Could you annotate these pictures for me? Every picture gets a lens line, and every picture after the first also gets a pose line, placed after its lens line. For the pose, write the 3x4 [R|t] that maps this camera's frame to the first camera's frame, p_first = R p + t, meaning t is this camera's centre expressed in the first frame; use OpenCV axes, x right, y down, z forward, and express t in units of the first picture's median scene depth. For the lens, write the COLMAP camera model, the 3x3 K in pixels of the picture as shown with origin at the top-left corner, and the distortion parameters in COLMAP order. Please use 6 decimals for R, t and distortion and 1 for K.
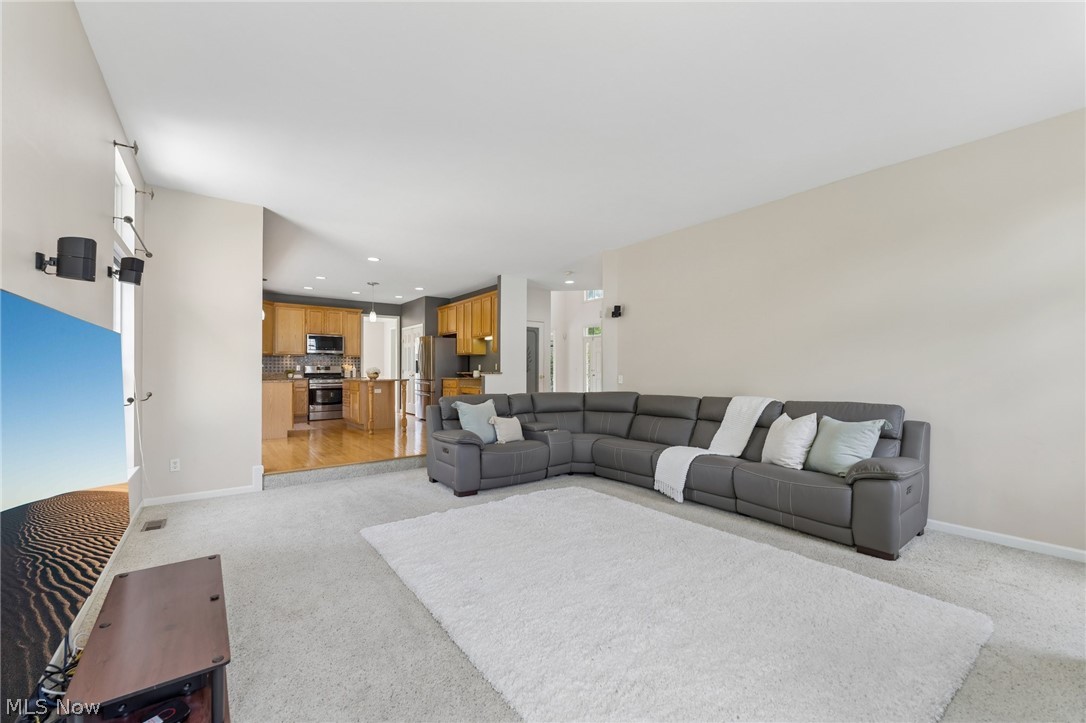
lens RADIAL K [[437.9, 0, 544.2], [0, 437.9, 376.8], [0, 0, 1]] dist [-0.001743, 0.000378]
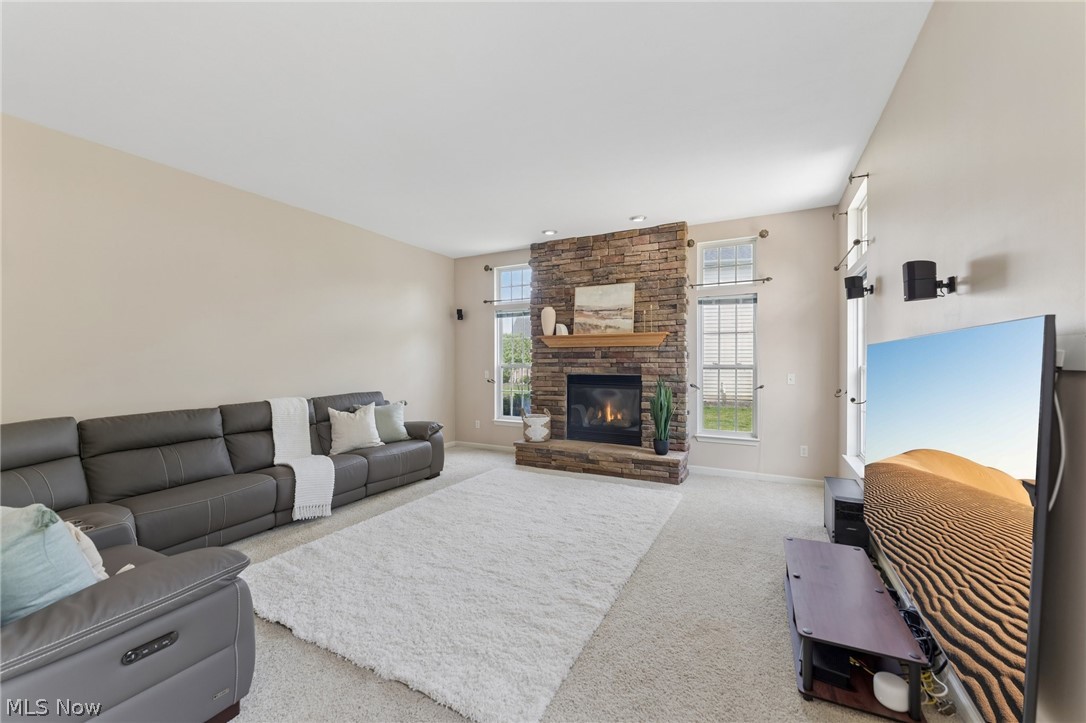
lens RADIAL K [[437.9, 0, 541.3], [0, 437.9, 364.1], [0, 0, 1]] dist [-0.001743, 0.000378]
pose [[-0.436144, -0.007517, 0.899845, -0.298830], [0.014147, 0.999784, 0.015209, -0.016919], [-0.899766, 0.019364, -0.435944, 0.418605]]
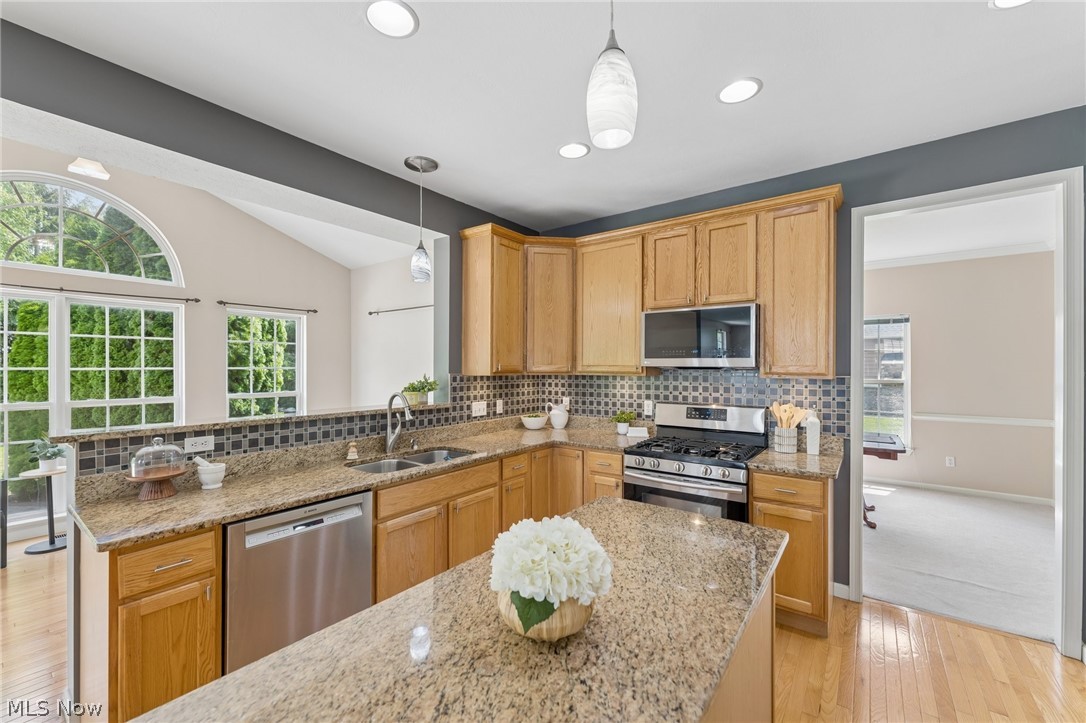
lens RADIAL K [[437.9, 0, 540.1], [0, 437.9, 367.3], [0, 0, 1]] dist [-0.001743, 0.000378]
pose [[0.273896, 0.001741, -0.961758, -0.246302], [-0.011880, 0.999928, -0.001573, -0.053679], [0.961686, 0.011857, 0.273897, 0.843092]]
